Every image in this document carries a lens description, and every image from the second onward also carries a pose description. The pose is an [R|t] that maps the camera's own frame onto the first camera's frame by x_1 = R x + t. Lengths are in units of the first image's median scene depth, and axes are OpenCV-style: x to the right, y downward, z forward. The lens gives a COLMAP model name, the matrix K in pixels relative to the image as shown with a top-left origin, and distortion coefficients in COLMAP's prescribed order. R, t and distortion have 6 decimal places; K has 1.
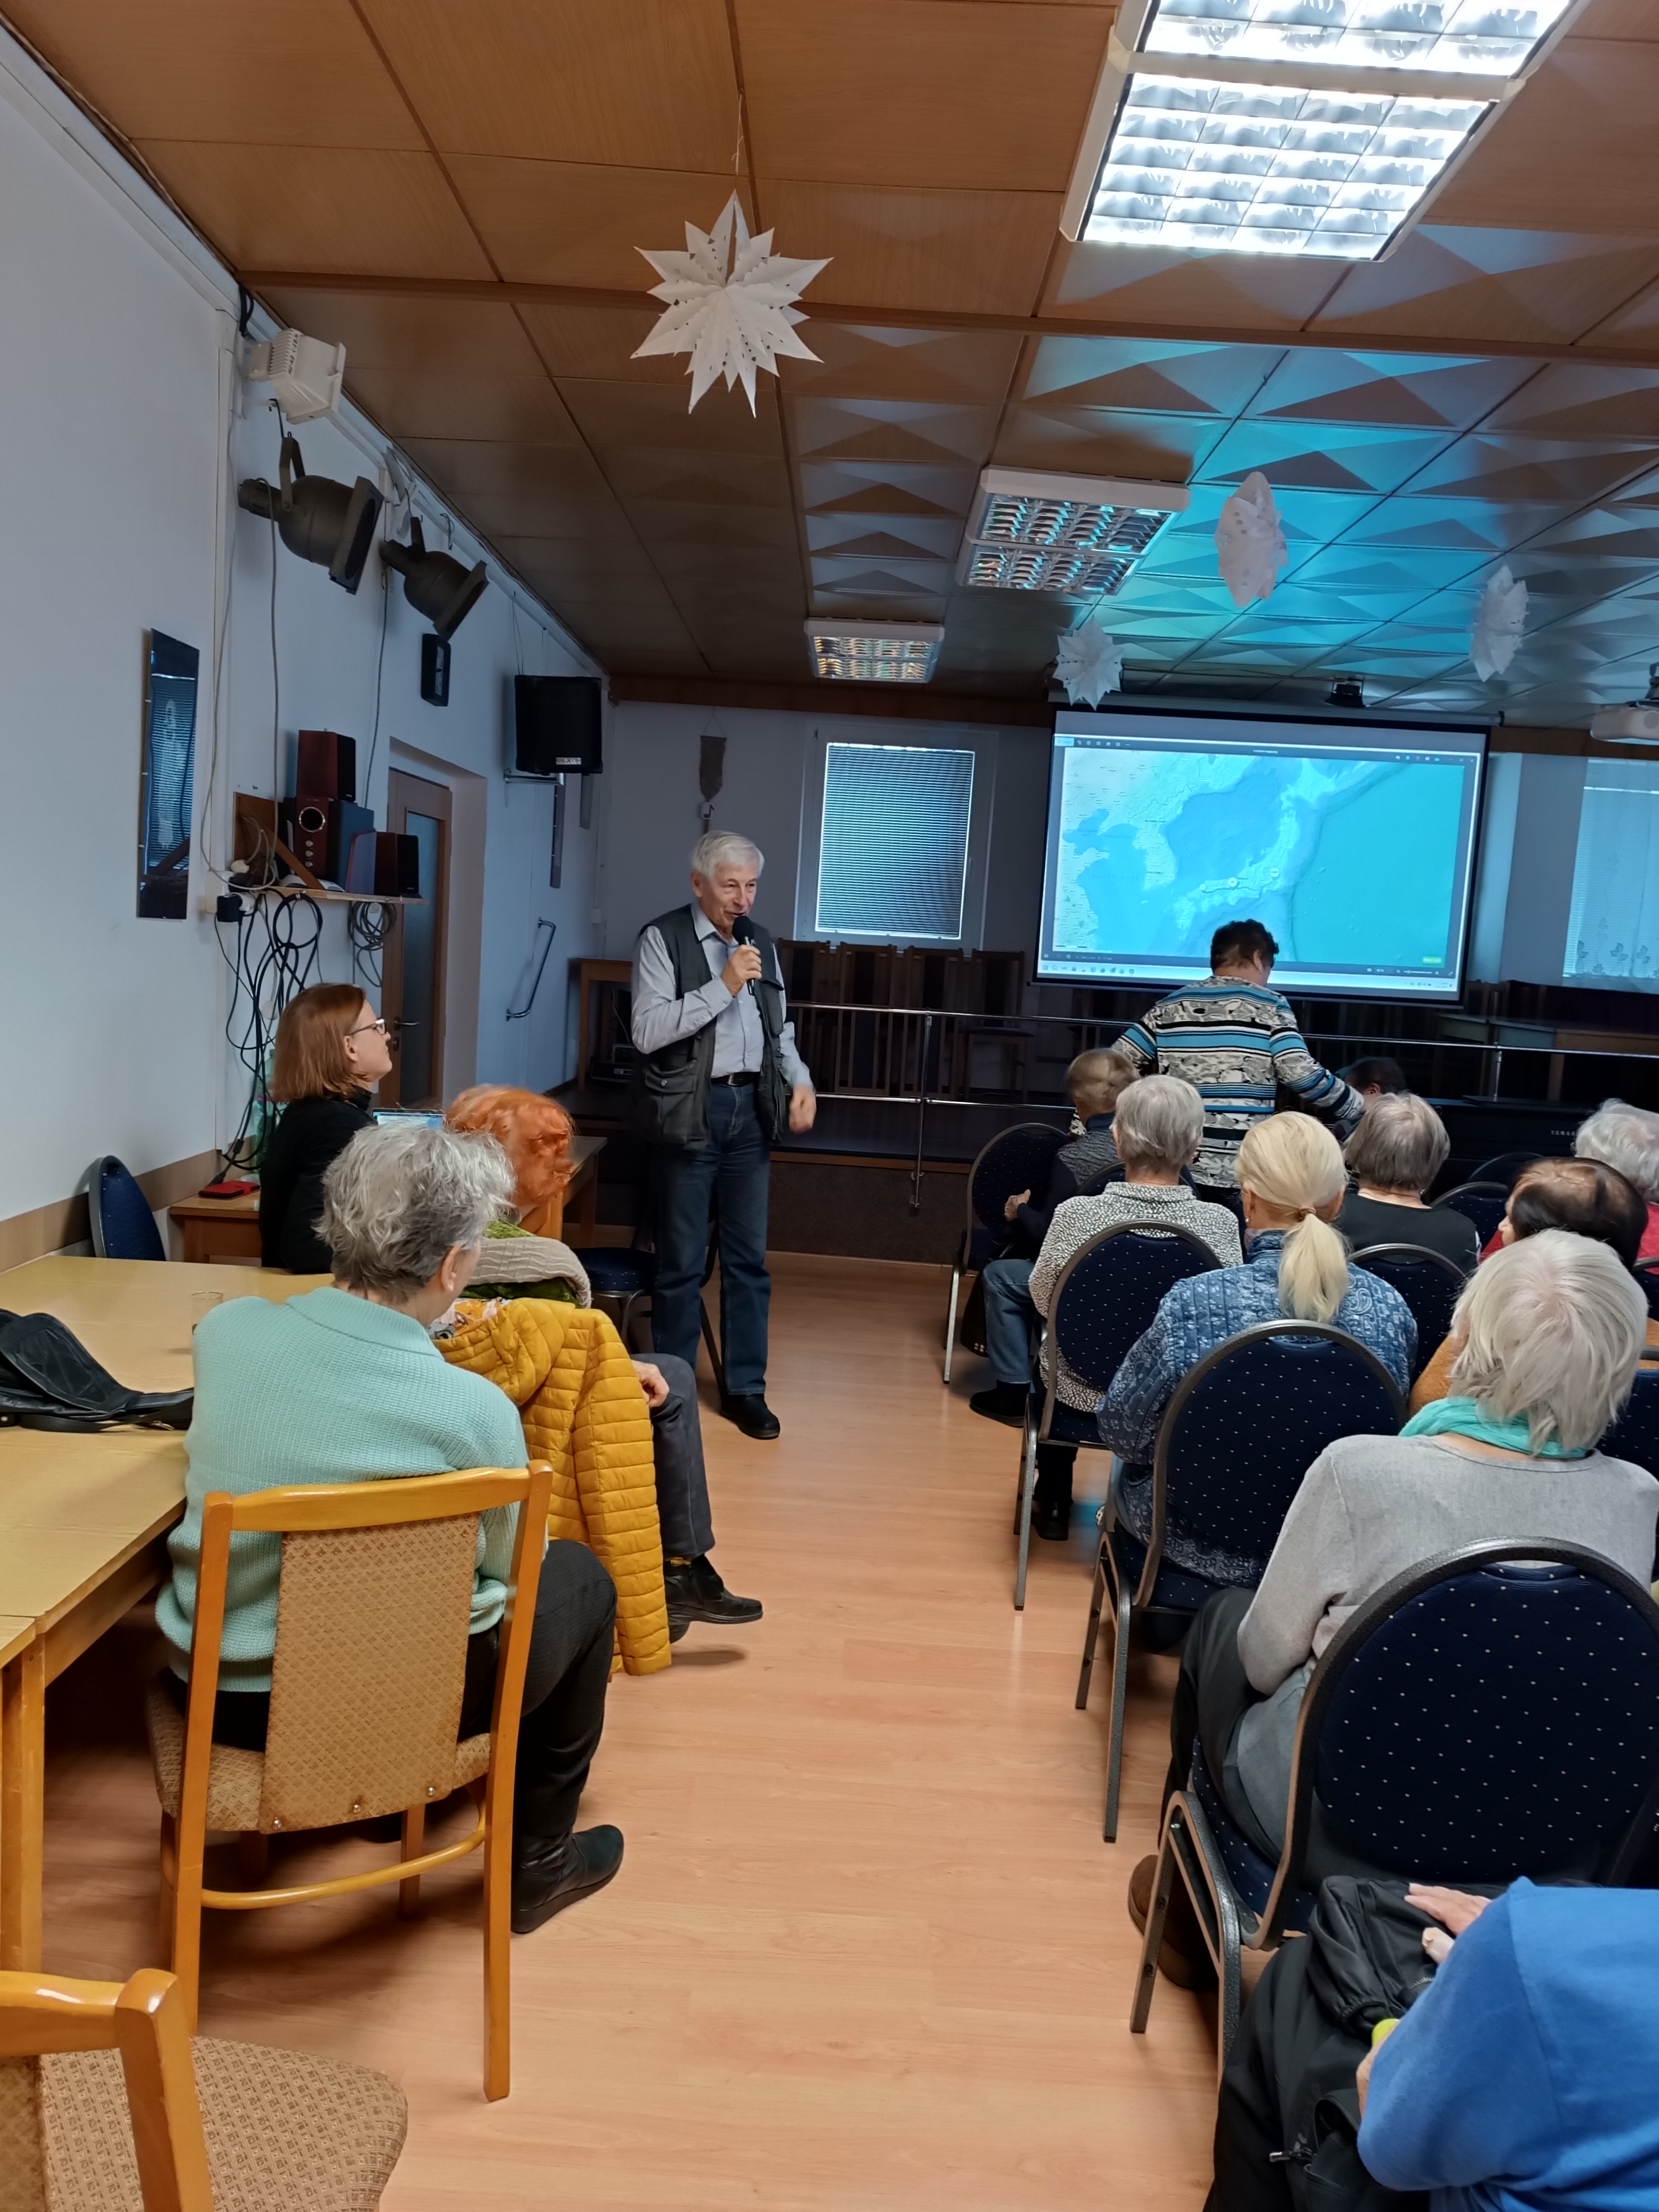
lens RADIAL K [[1562.0, 0, 832.2], [0, 1562.0, 1104.4], [0, 0, 1]] dist [0.034160, -0.025170]
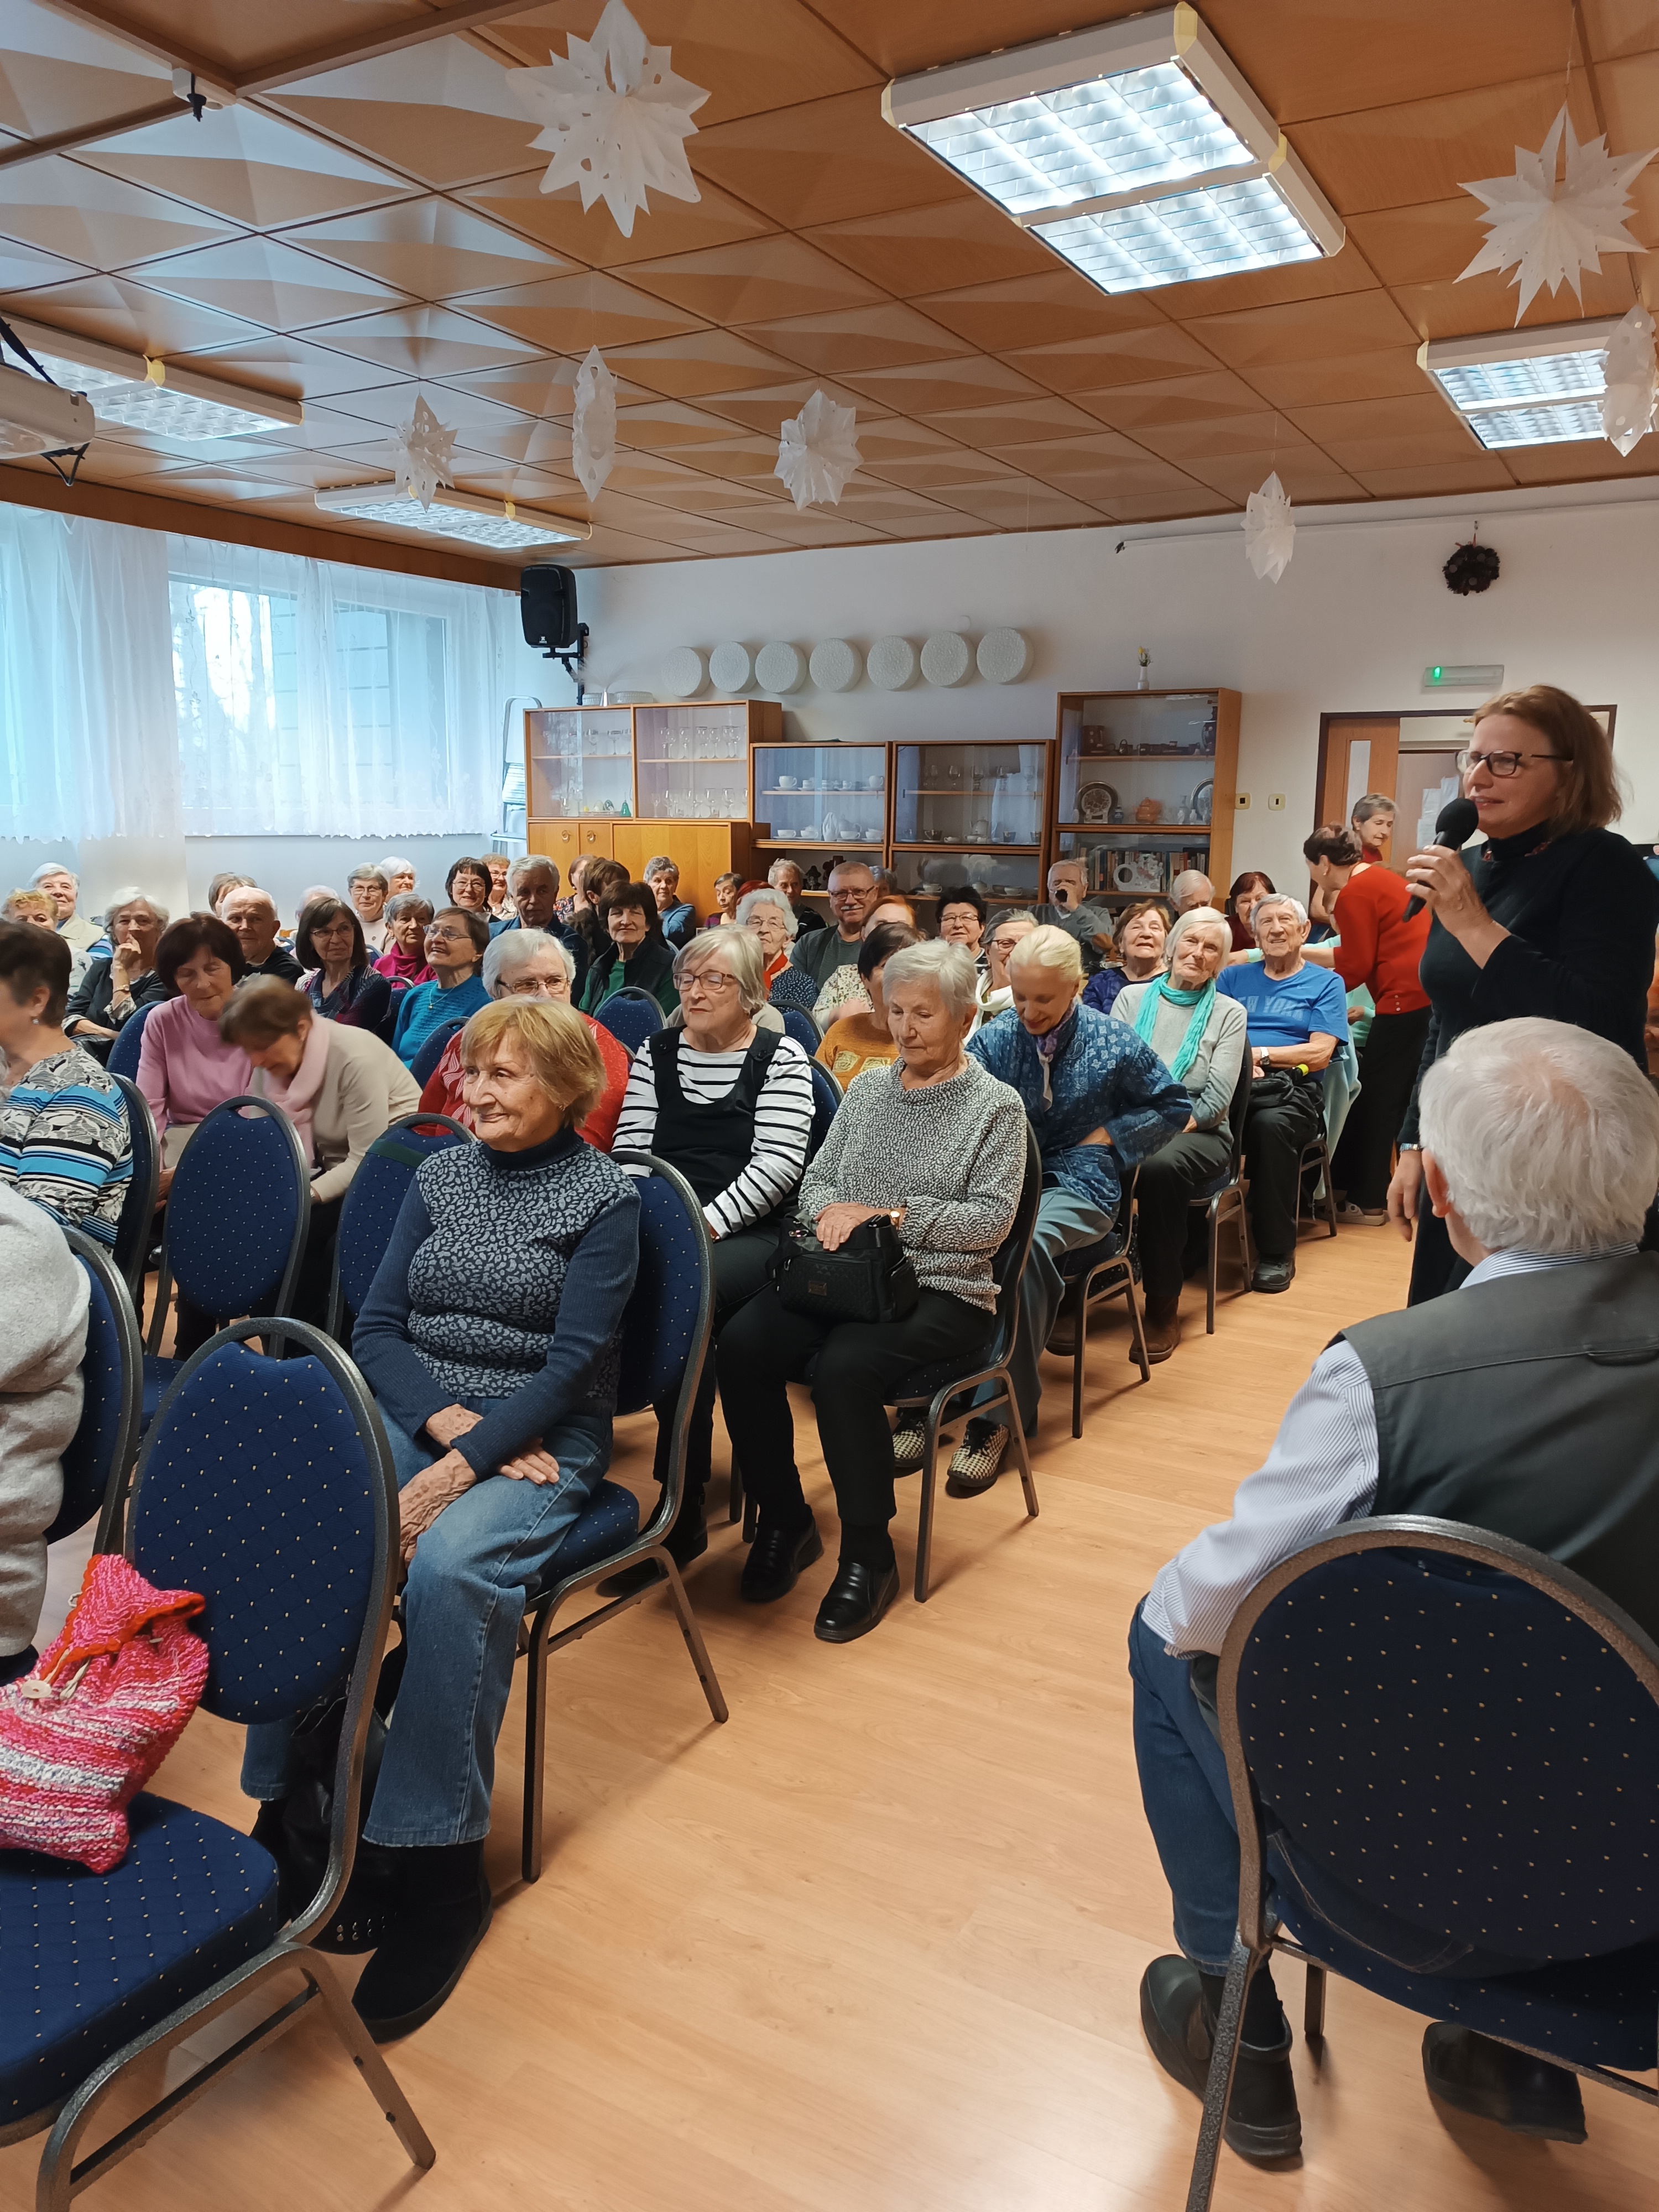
lens RADIAL K [[1562.0, 0, 832.2], [0, 1562.0, 1104.4], [0, 0, 1]] dist [0.034160, -0.025170]
pose [[-0.870779, -0.155969, 0.466280, -0.196470], [-0.007687, 0.952555, 0.304271, -0.221949], [-0.491614, 0.261368, -0.830664, 1.961815]]
